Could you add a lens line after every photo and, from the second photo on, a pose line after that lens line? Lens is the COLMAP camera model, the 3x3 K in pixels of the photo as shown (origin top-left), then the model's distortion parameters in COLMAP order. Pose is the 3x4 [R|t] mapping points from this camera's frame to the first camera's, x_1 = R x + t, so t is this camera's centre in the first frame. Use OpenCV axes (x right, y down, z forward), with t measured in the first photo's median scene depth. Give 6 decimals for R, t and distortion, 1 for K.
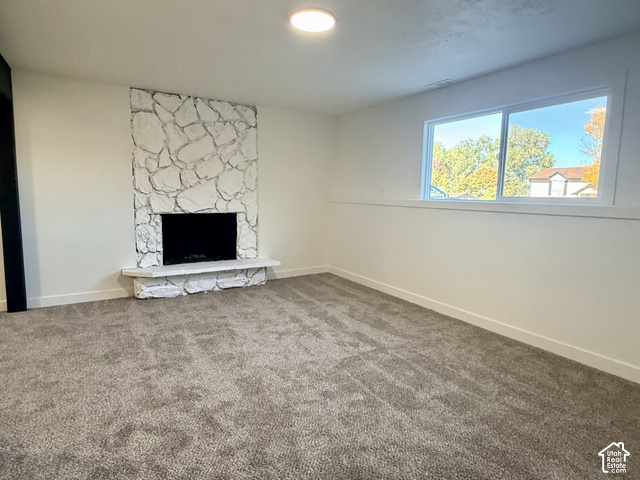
lens RADIAL K [[380.7, 0, 316.5], [0, 380.7, 239.3], [0, 0, 1]] dist [0.002216, -0.000525]
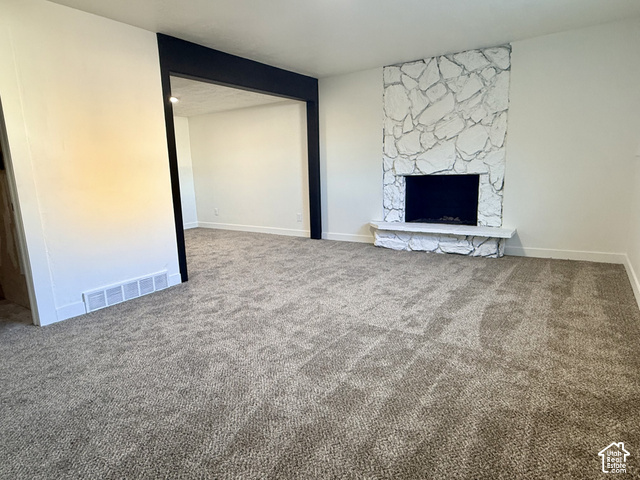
lens RADIAL K [[380.7, 0, 316.5], [0, 380.7, 239.3], [0, 0, 1]] dist [0.002216, -0.000525]
pose [[0.398219, 0.139067, -0.906687, 0.543120], [-0.069917, 0.990167, 0.121164, 0.001106], [0.914622, 0.015143, 0.404027, 0.326026]]
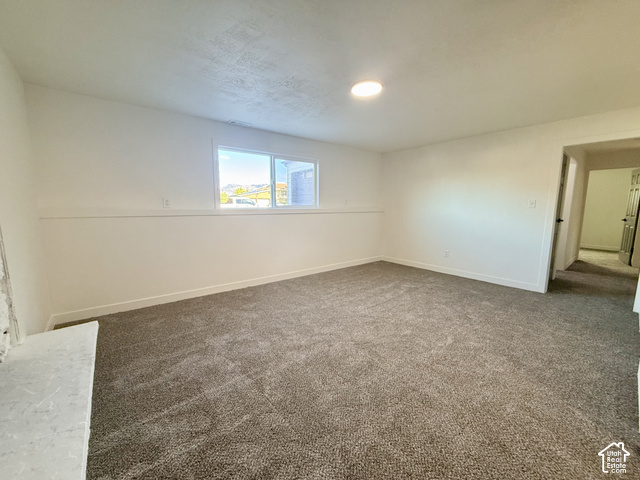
lens RADIAL K [[255.9, 0, 320.0], [0, 255.9, 240.0], [0, 0, 1]] dist [0.000798, -0.000014]
pose [[-0.121430, -0.155369, 0.980365, -0.586261], [0.114096, 0.978942, 0.169276, -0.107647], [-0.986021, 0.132411, -0.101146, 0.765780]]
